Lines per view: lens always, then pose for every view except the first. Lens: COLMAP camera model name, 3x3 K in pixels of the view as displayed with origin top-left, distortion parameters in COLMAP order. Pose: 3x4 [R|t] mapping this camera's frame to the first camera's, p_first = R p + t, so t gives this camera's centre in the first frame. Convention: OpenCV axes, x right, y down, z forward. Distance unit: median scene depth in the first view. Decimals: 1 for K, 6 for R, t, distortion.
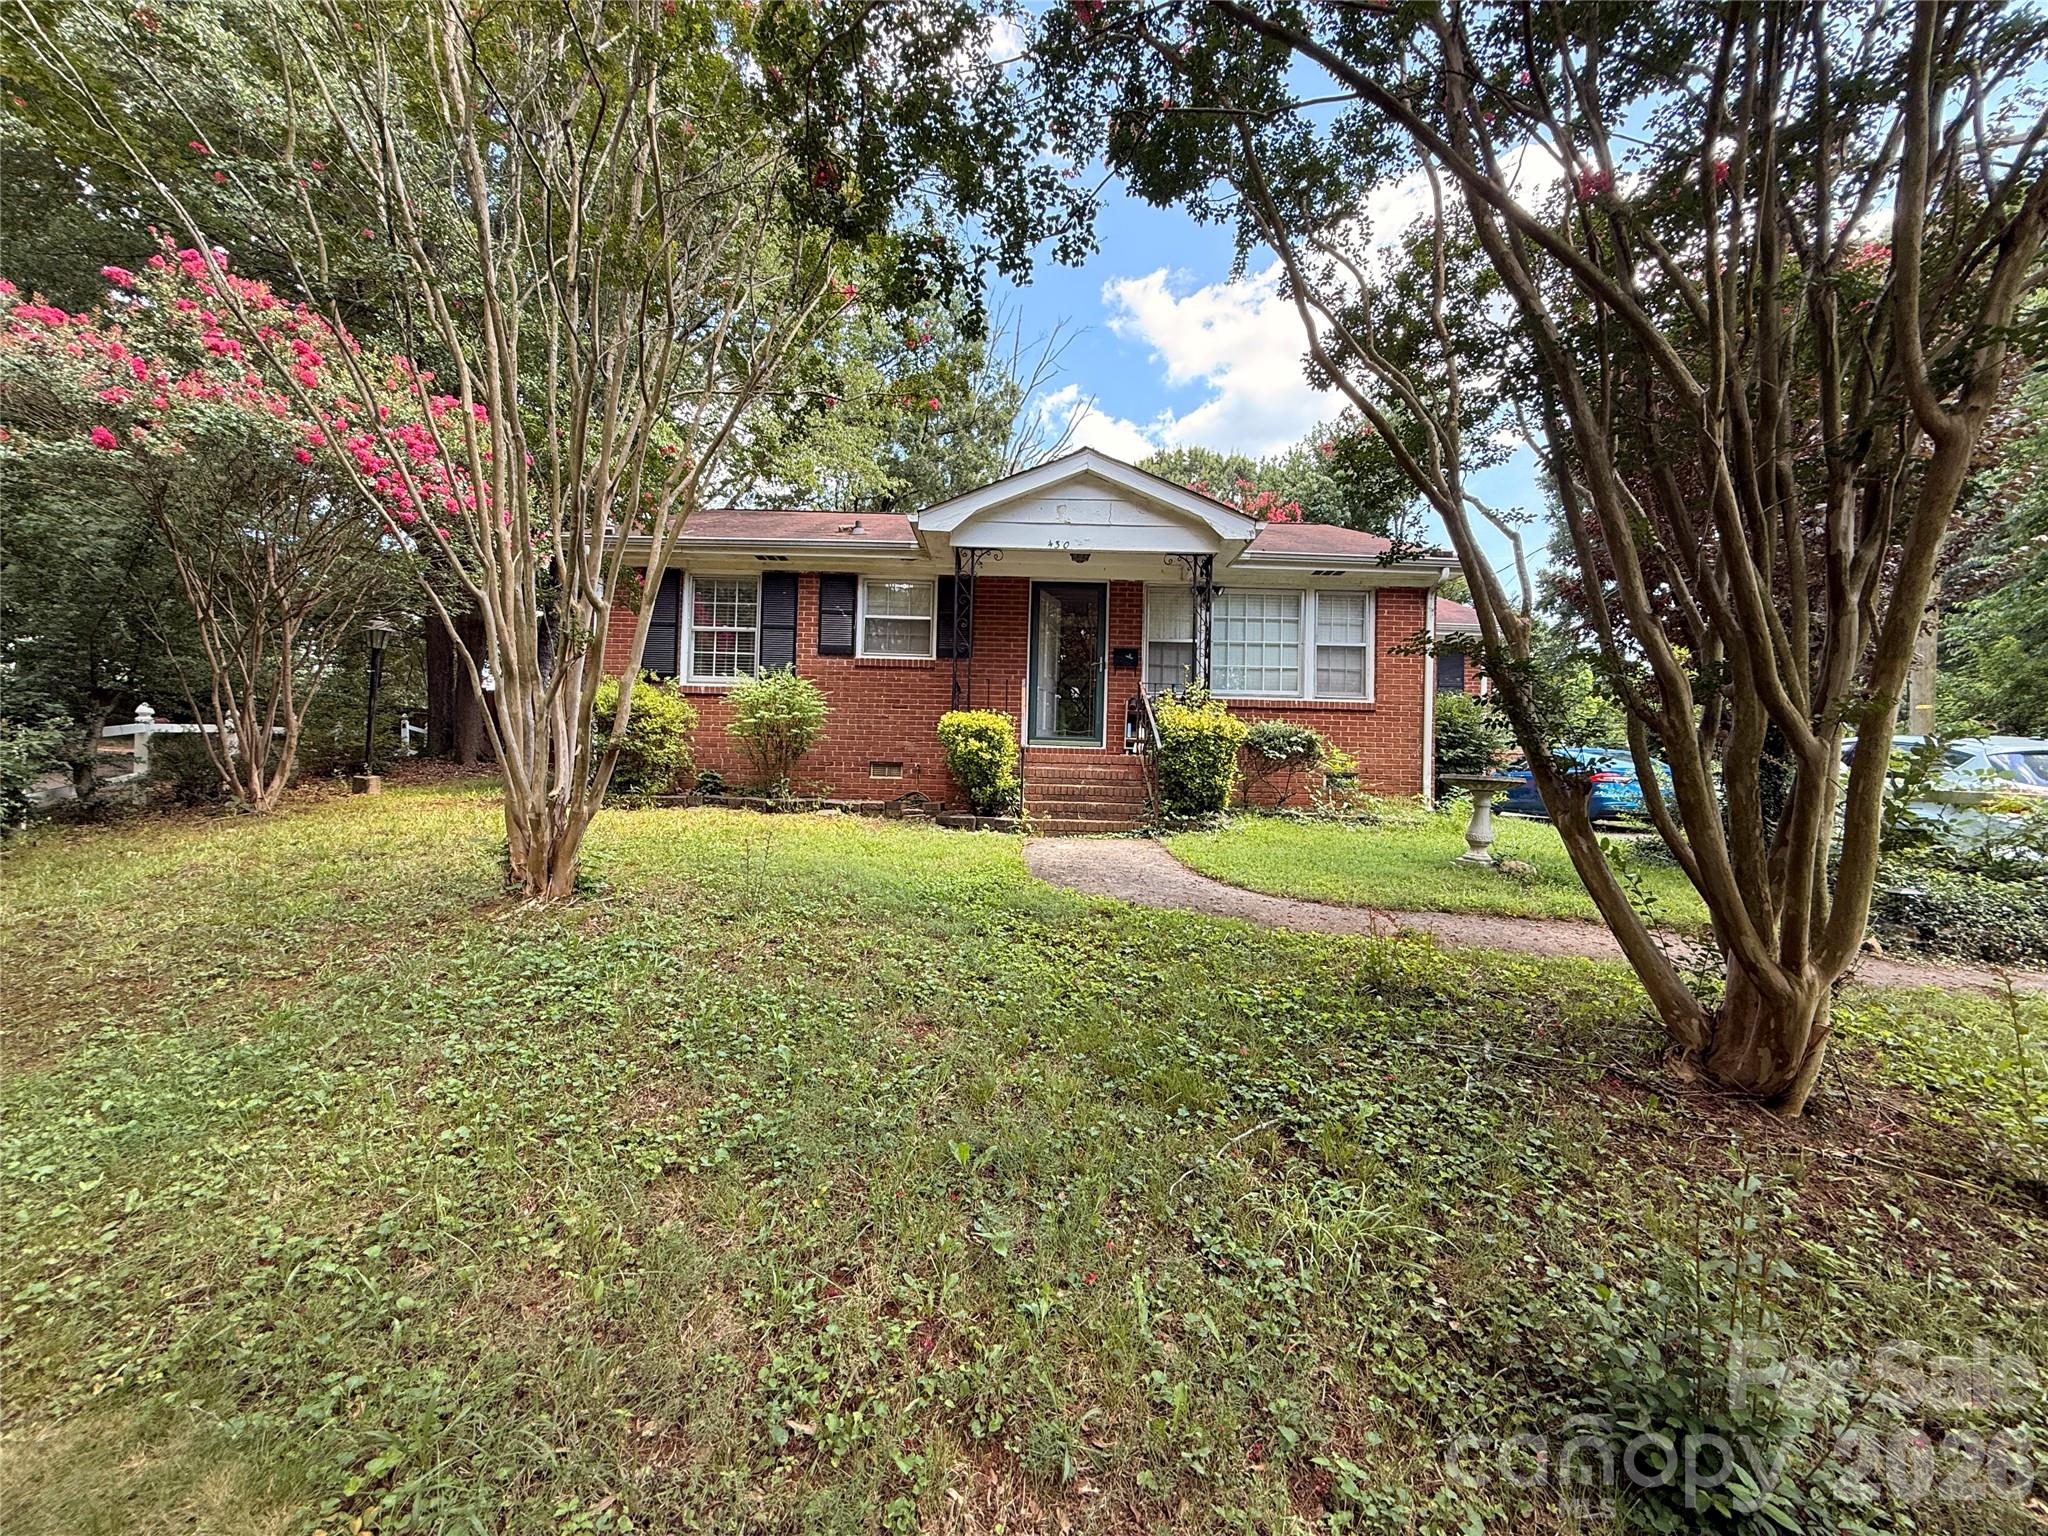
lens RADIAL K [[819.5, 0, 1024.0], [0, 819.5, 768.0], [0, 0, 1]] dist [-0.000243, 0.000205]
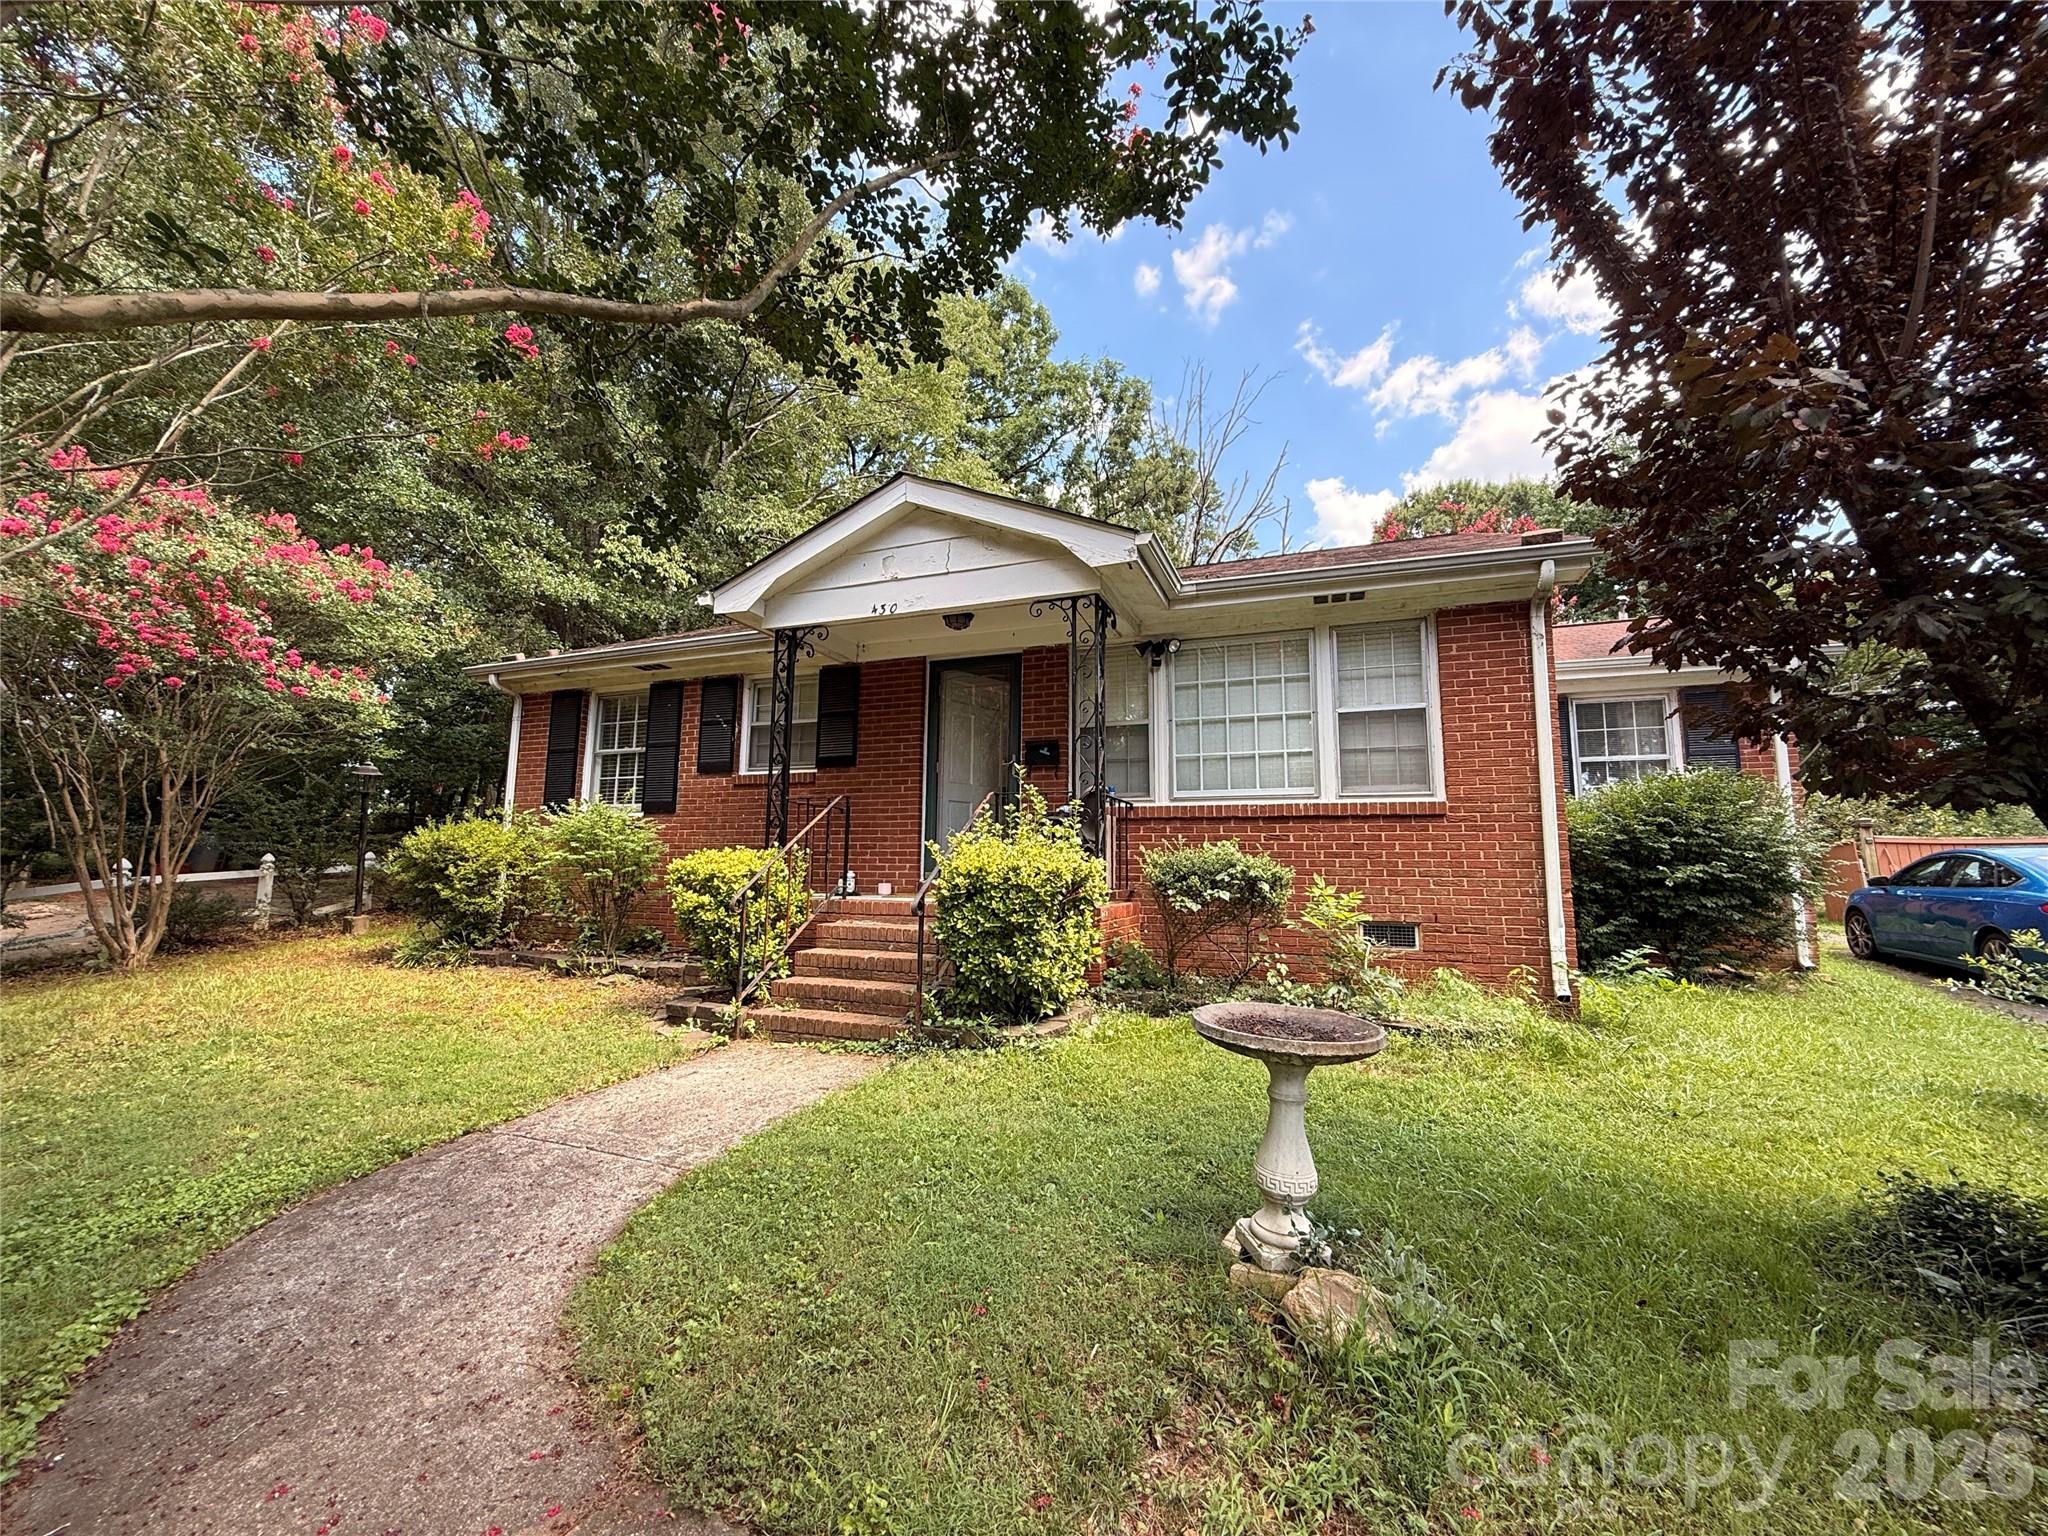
lens RADIAL K [[819.5, 0, 1024.0], [0, 819.5, 768.0], [0, 0, 1]] dist [-0.000243, 0.000205]
pose [[0.929520, -0.059571, -0.363928, 0.366758], [0.020214, 0.993613, -0.111014, -0.044420], [0.368217, 0.095833, 0.924788, 0.344600]]
